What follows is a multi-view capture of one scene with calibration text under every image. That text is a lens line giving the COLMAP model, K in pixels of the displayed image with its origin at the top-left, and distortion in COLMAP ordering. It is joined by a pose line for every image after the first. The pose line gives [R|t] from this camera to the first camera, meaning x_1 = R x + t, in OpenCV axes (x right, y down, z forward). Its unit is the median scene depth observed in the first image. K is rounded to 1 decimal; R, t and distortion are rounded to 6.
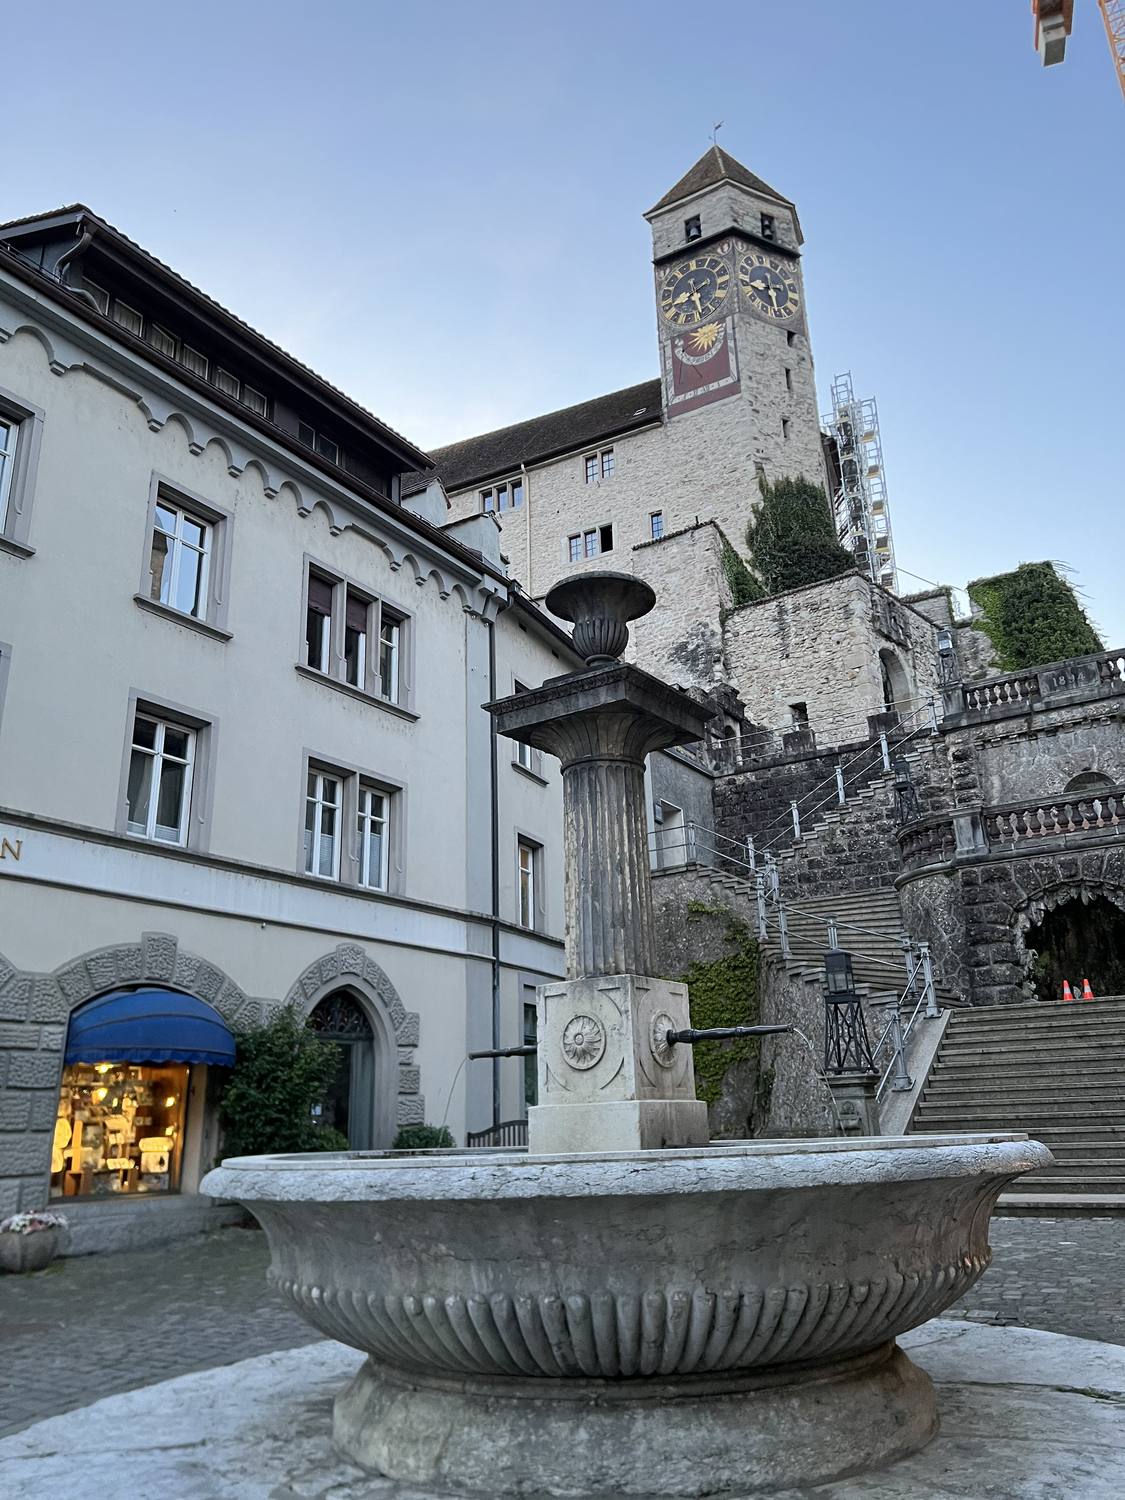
lens RADIAL K [[1144.0, 0, 559.9], [0, 1144.0, 725.2], [0, 0, 1]] dist [0.103962, -0.300010]
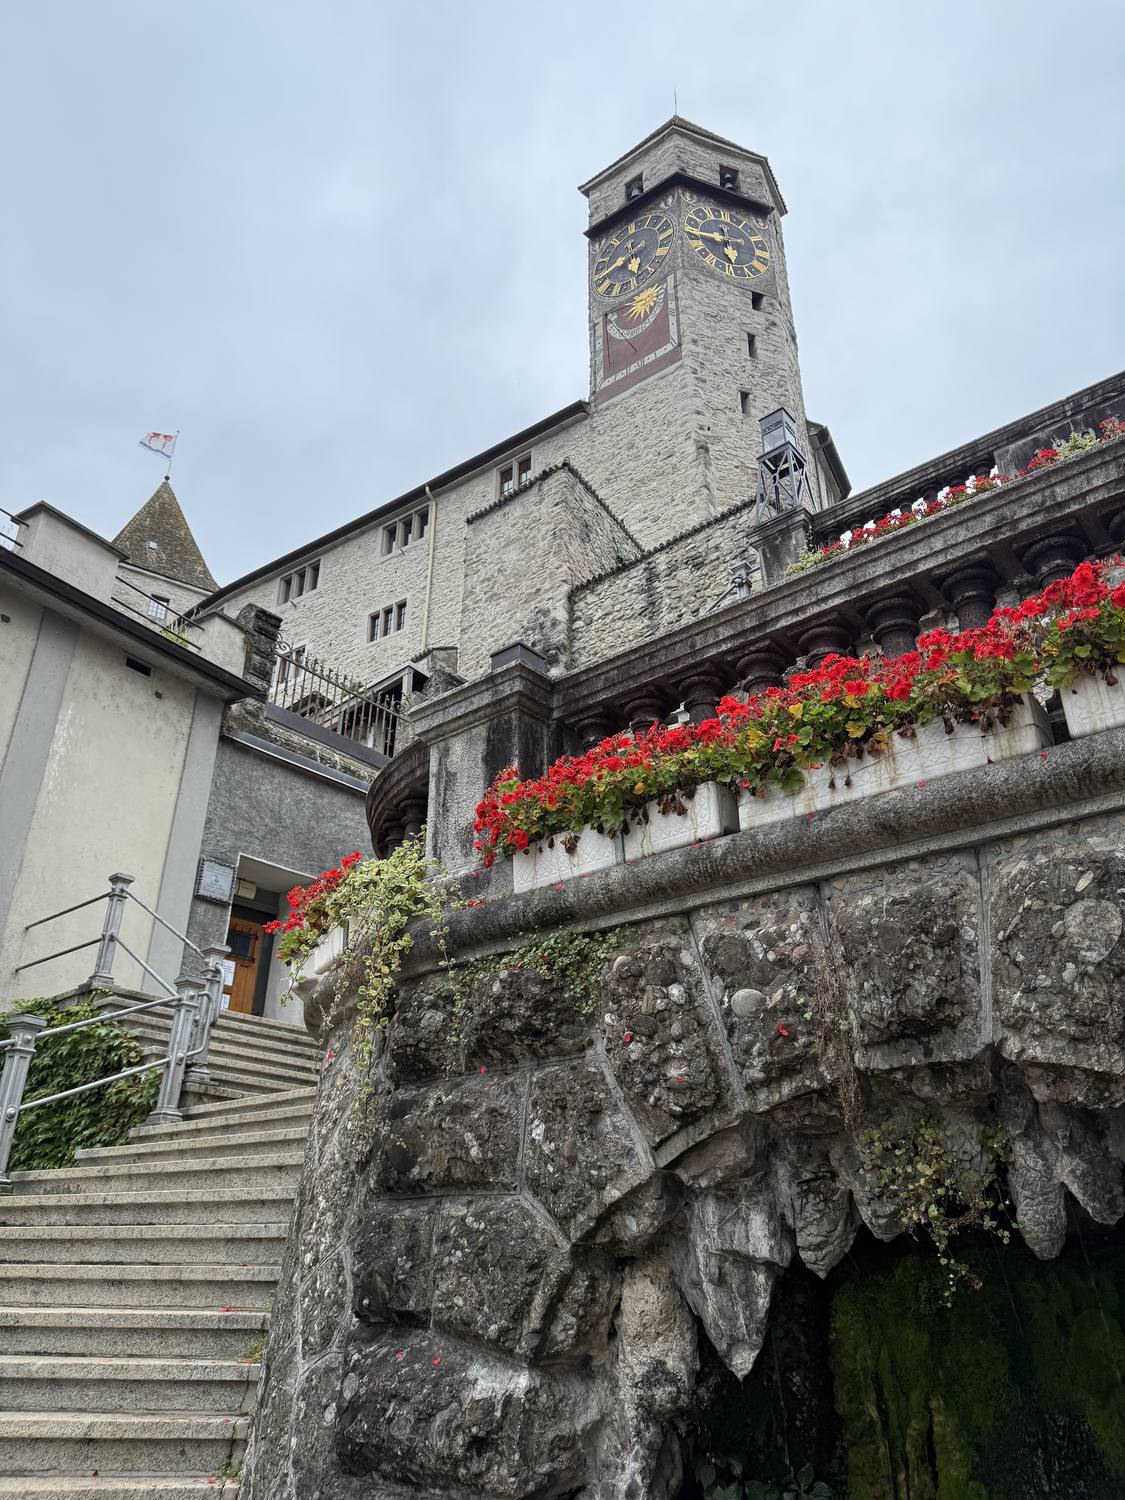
lens RADIAL K [[1059.7, 0, 562.5], [0, 1059.7, 750.0], [0, 0, 1]] dist [0.089789, -0.219336]
pose [[0.991836, -0.027336, -0.124556, 0.156282], [0.013069, 0.993401, -0.113947, 0.041839], [0.126849, 0.111389, 0.985648, 0.324568]]
